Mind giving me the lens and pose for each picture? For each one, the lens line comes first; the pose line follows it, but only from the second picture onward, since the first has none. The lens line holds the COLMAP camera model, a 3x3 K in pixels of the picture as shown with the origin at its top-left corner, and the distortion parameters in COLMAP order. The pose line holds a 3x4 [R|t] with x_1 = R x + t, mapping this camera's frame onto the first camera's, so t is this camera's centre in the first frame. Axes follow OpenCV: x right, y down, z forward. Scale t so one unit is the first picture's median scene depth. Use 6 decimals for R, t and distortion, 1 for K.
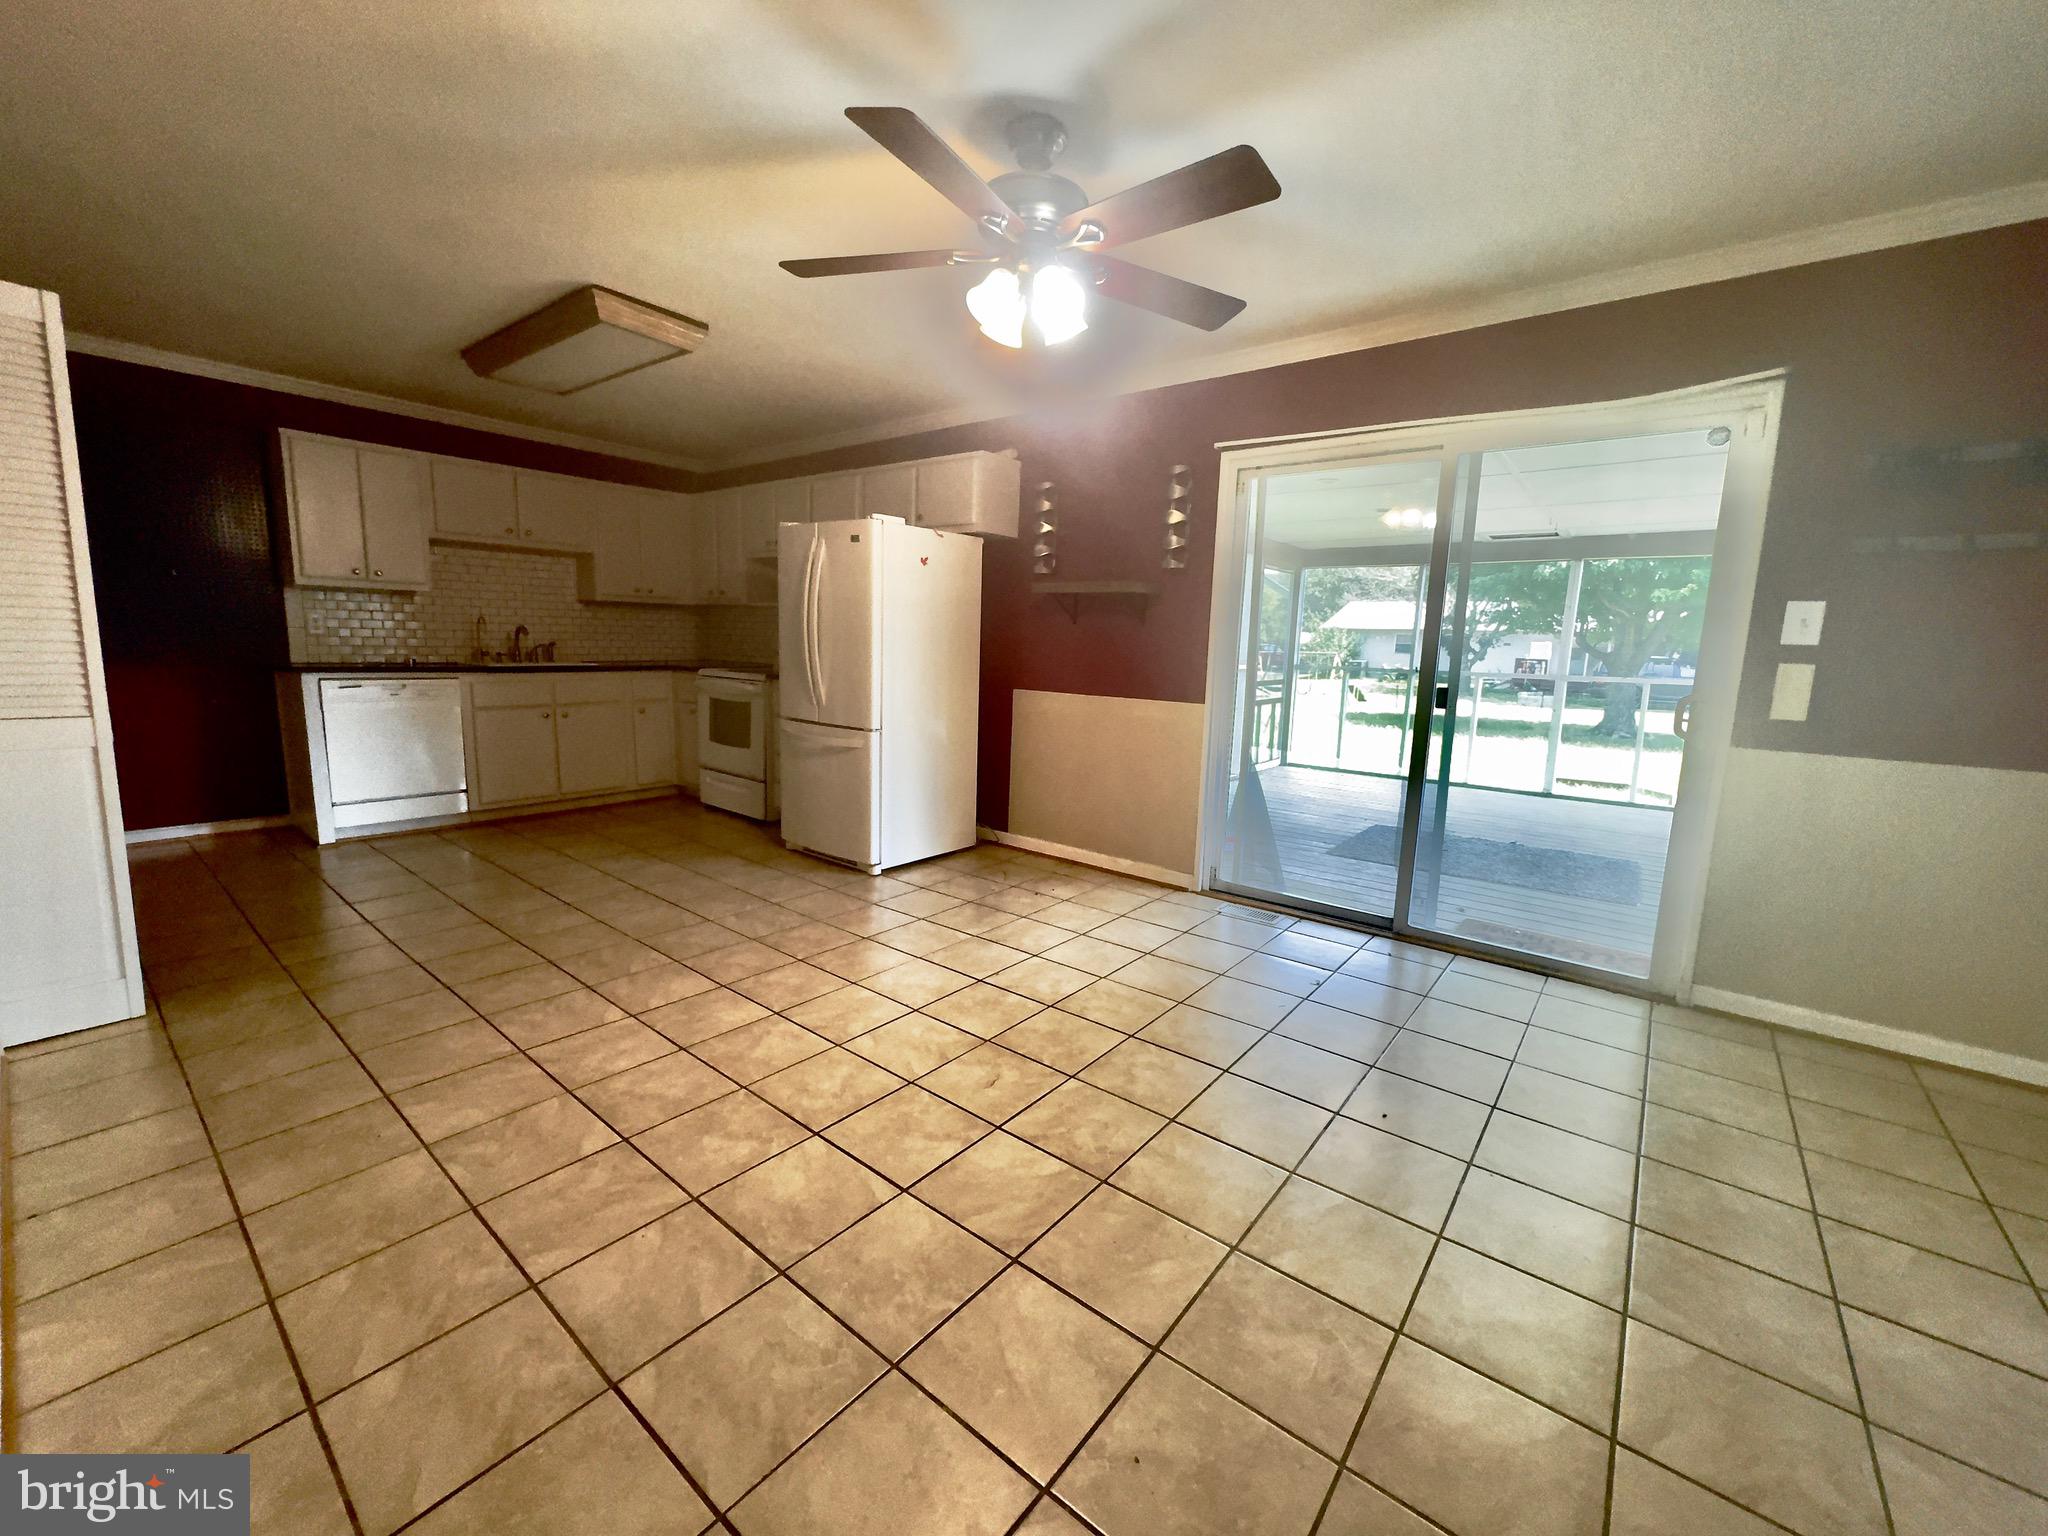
lens RADIAL K [[813.5, 0, 1025.0], [0, 813.5, 763.8], [0, 0, 1]] dist [-0.003947, 0.000454]
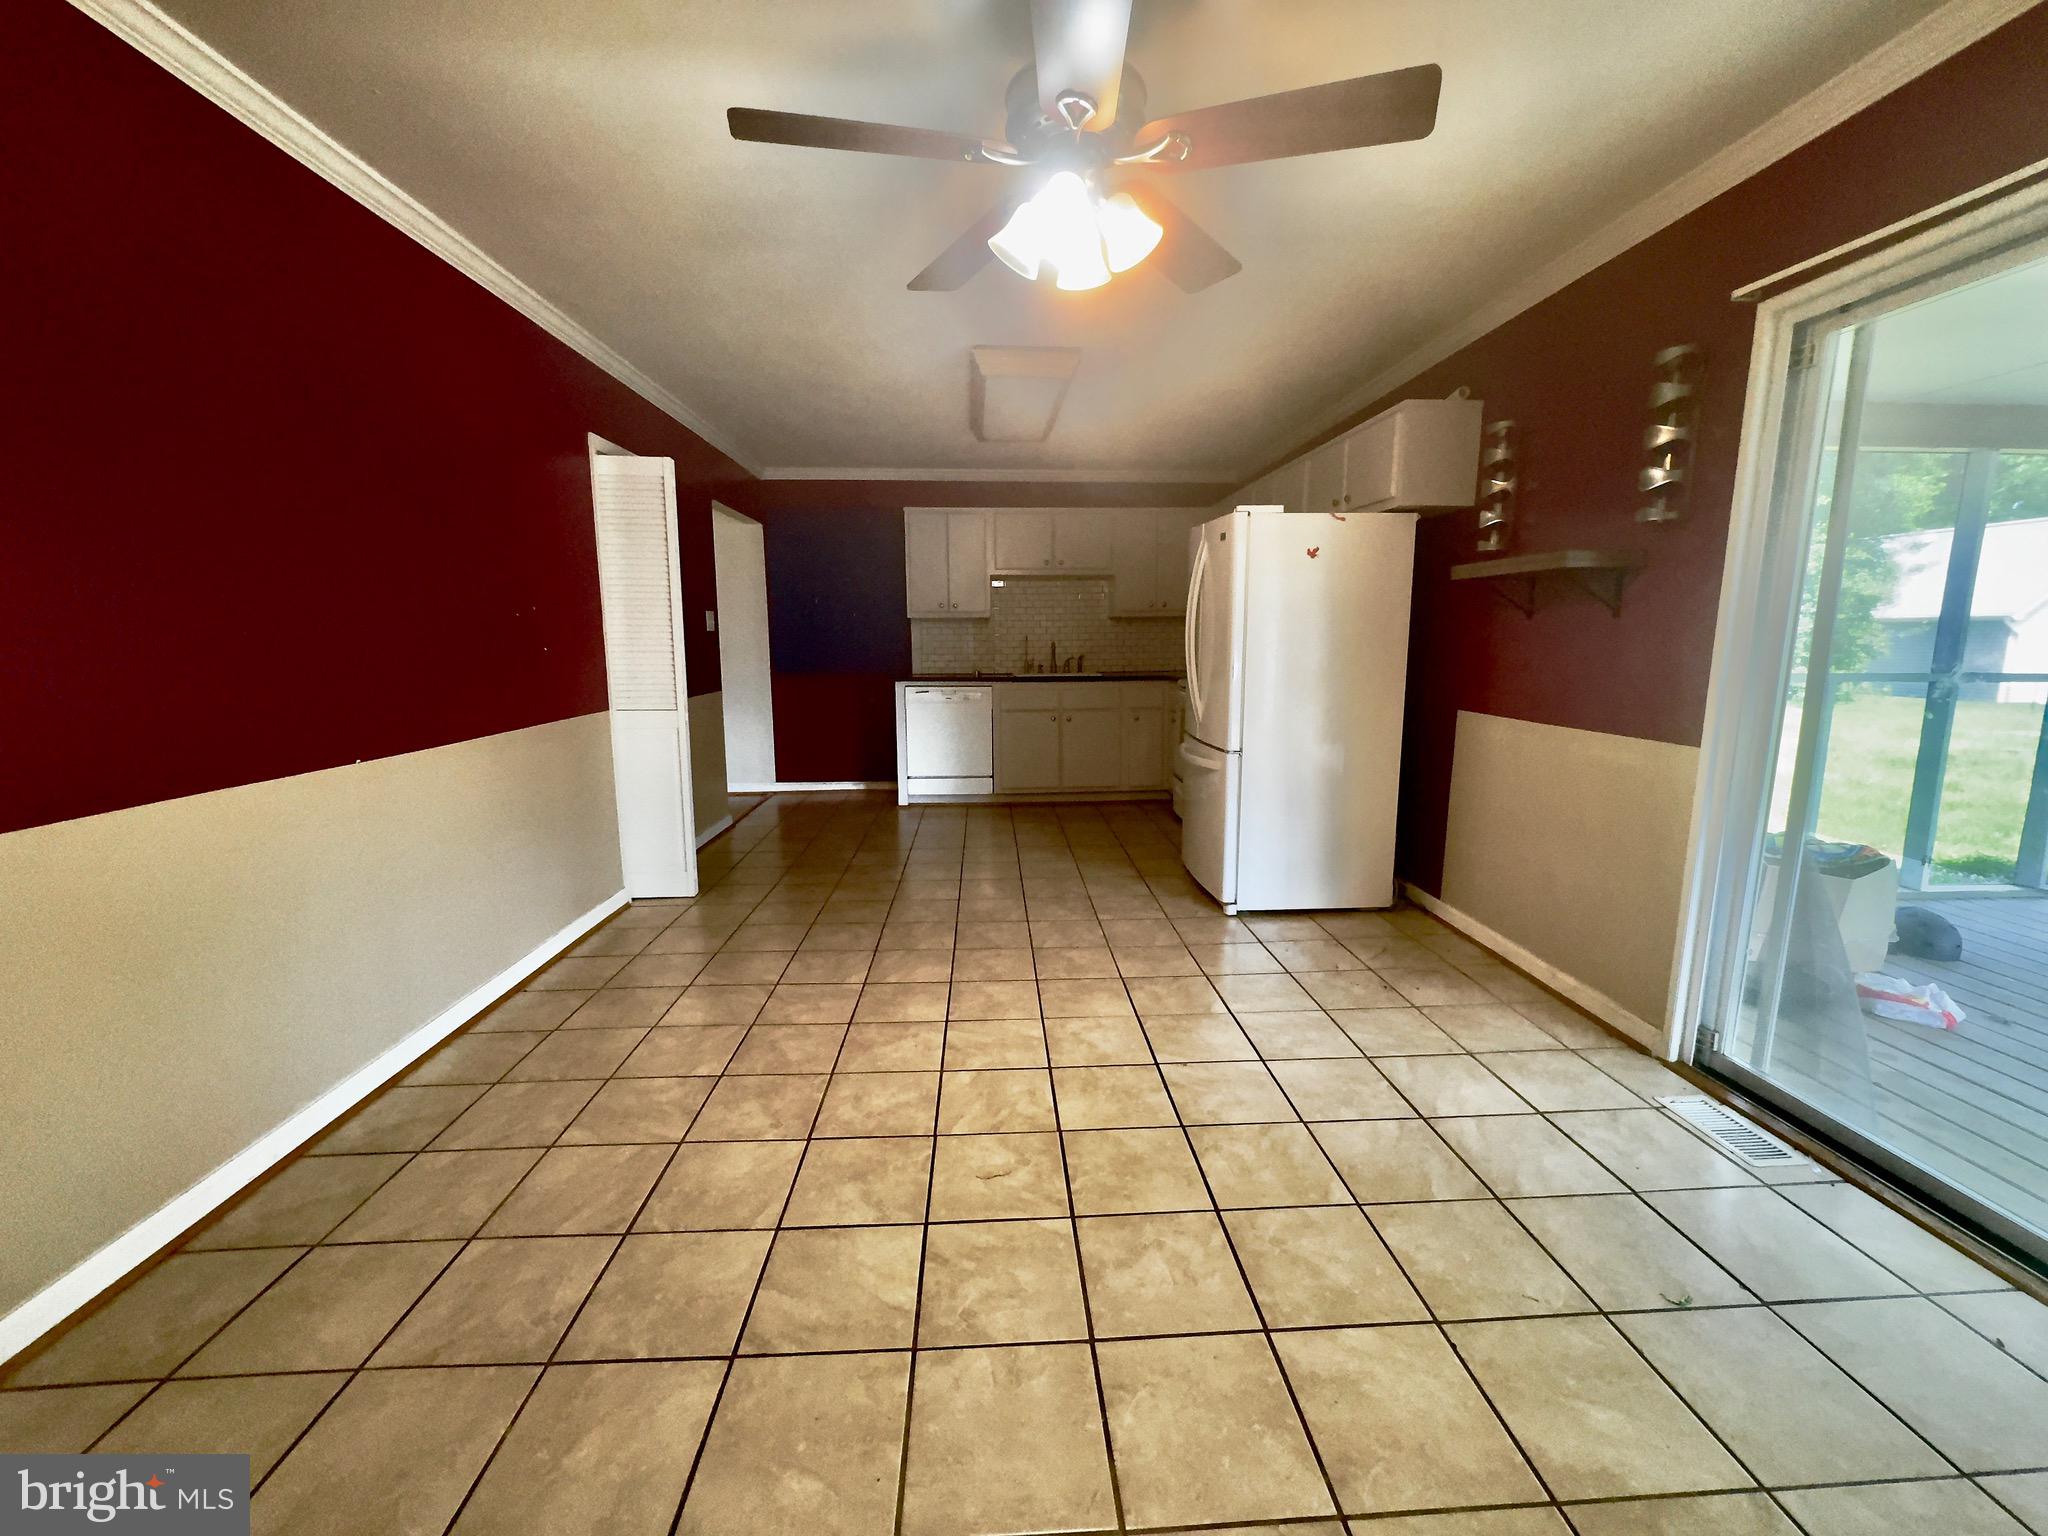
lens RADIAL K [[813.5, 0, 1025.0], [0, 813.5, 763.8], [0, 0, 1]] dist [-0.003947, 0.000454]
pose [[0.664677, 0.082788, -0.742530, 0.344241], [-0.087239, 0.995643, 0.032916, -0.040652], [0.742020, 0.042899, 0.669004, 0.261042]]
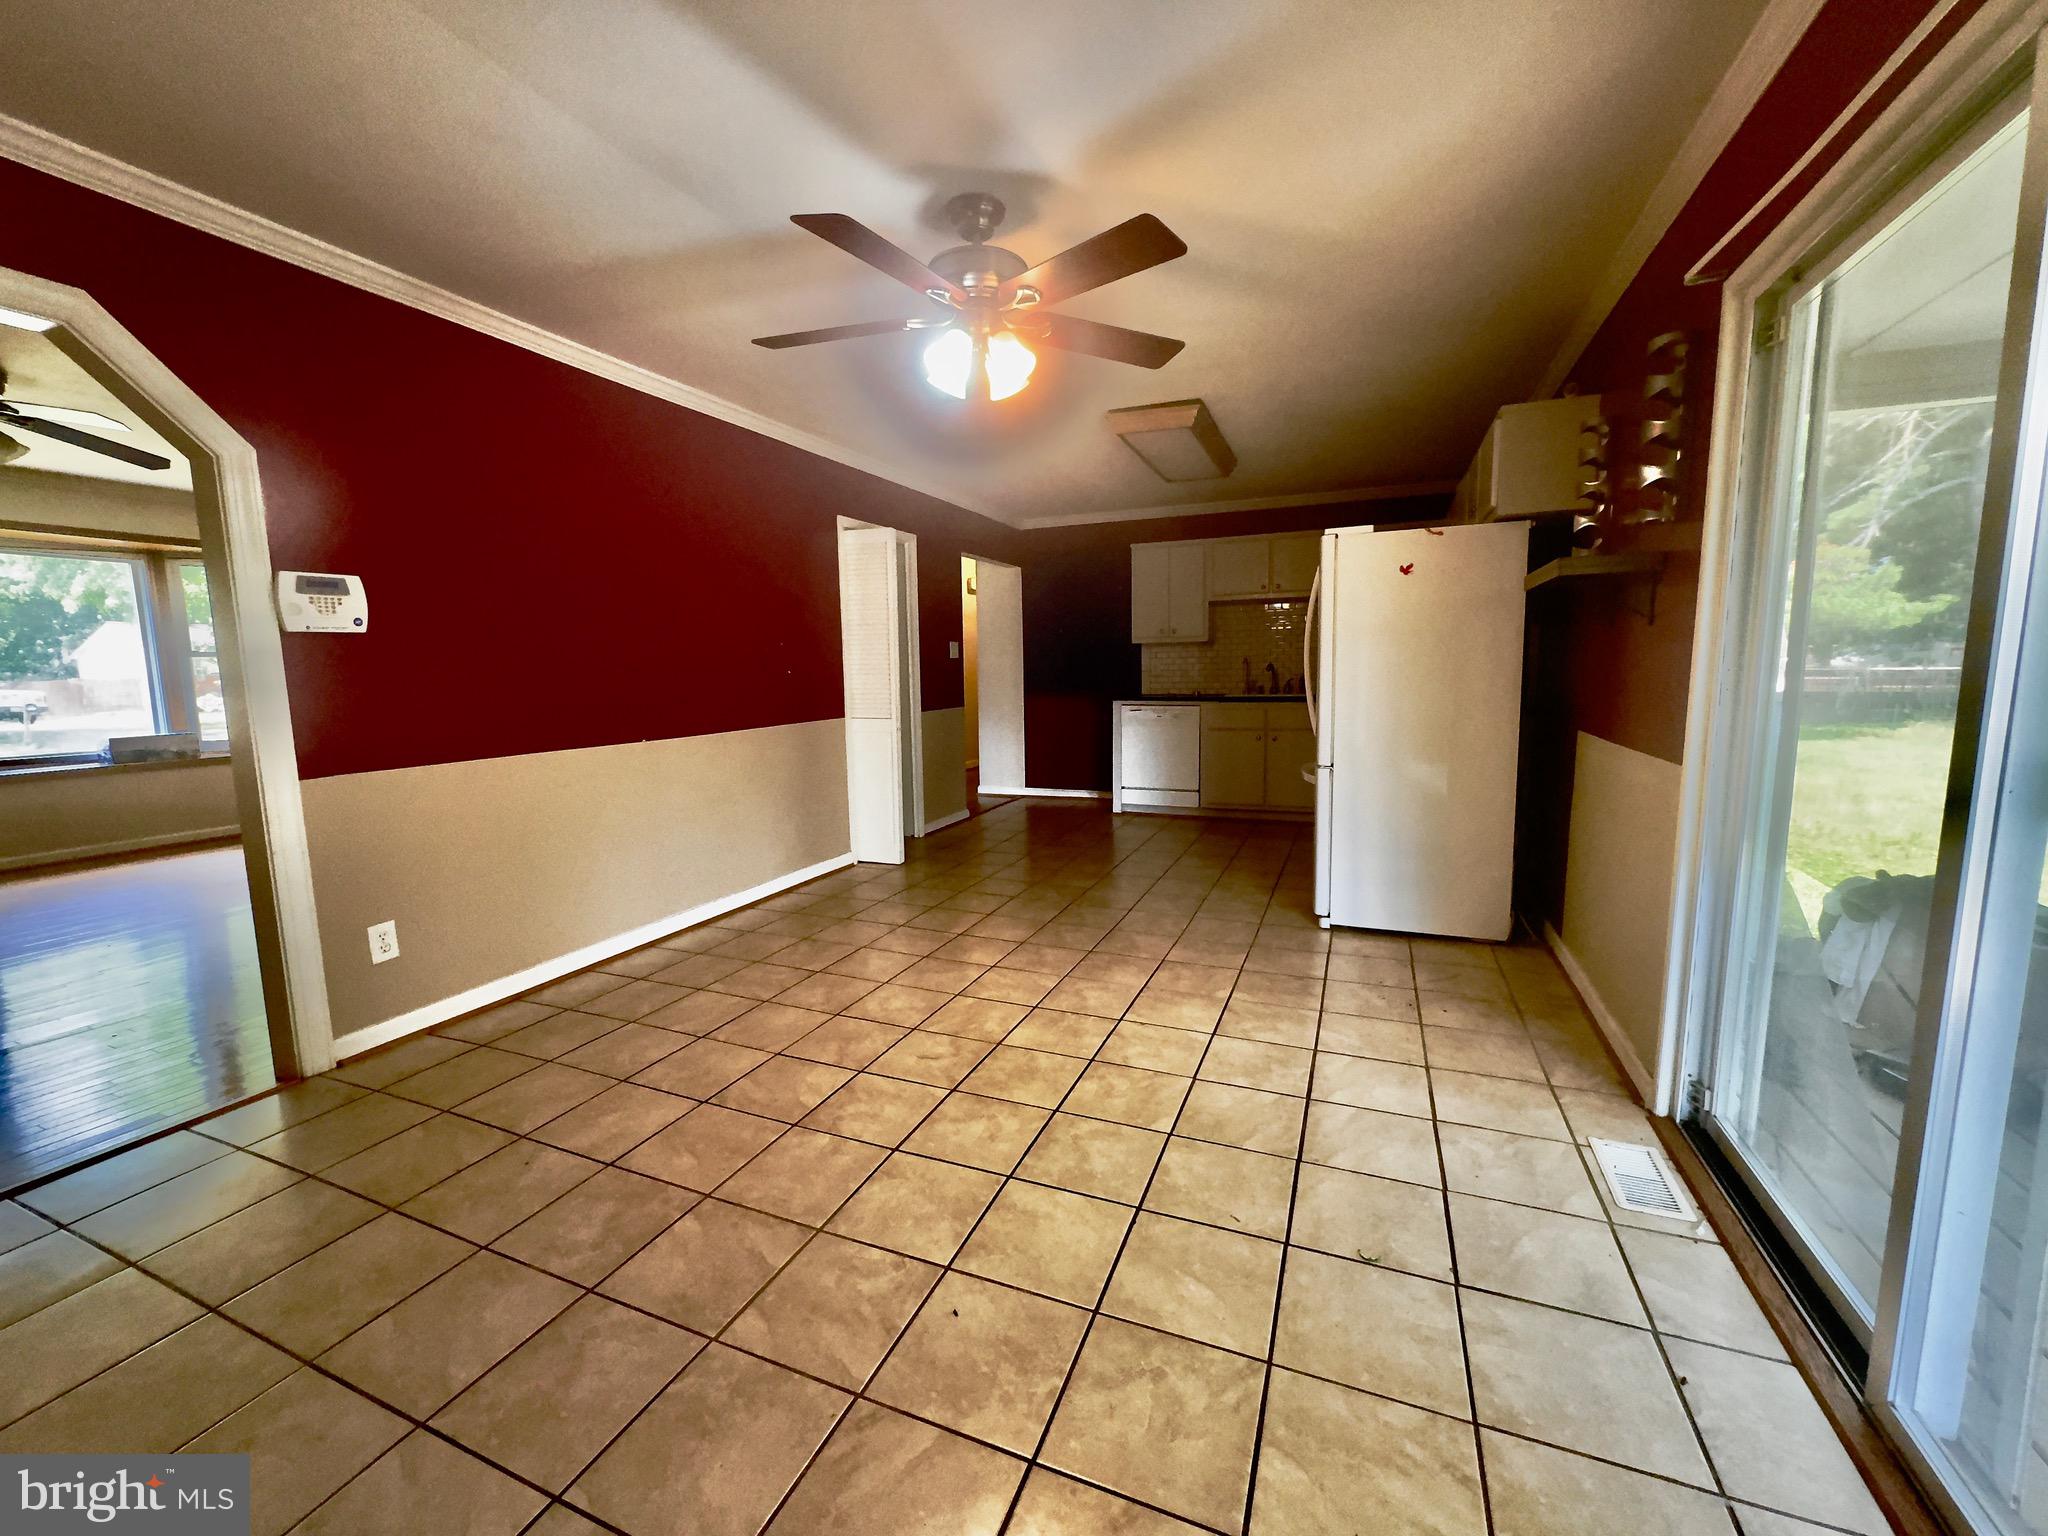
lens RADIAL K [[813.5, 0, 1025.0], [0, 813.5, 763.8], [0, 0, 1]] dist [-0.003947, 0.000454]
pose [[0.274343, 0.078912, -0.958389, 0.631863], [-0.117068, 0.991955, 0.048164, -0.052770], [0.954479, 0.098983, 0.281374, 0.459093]]
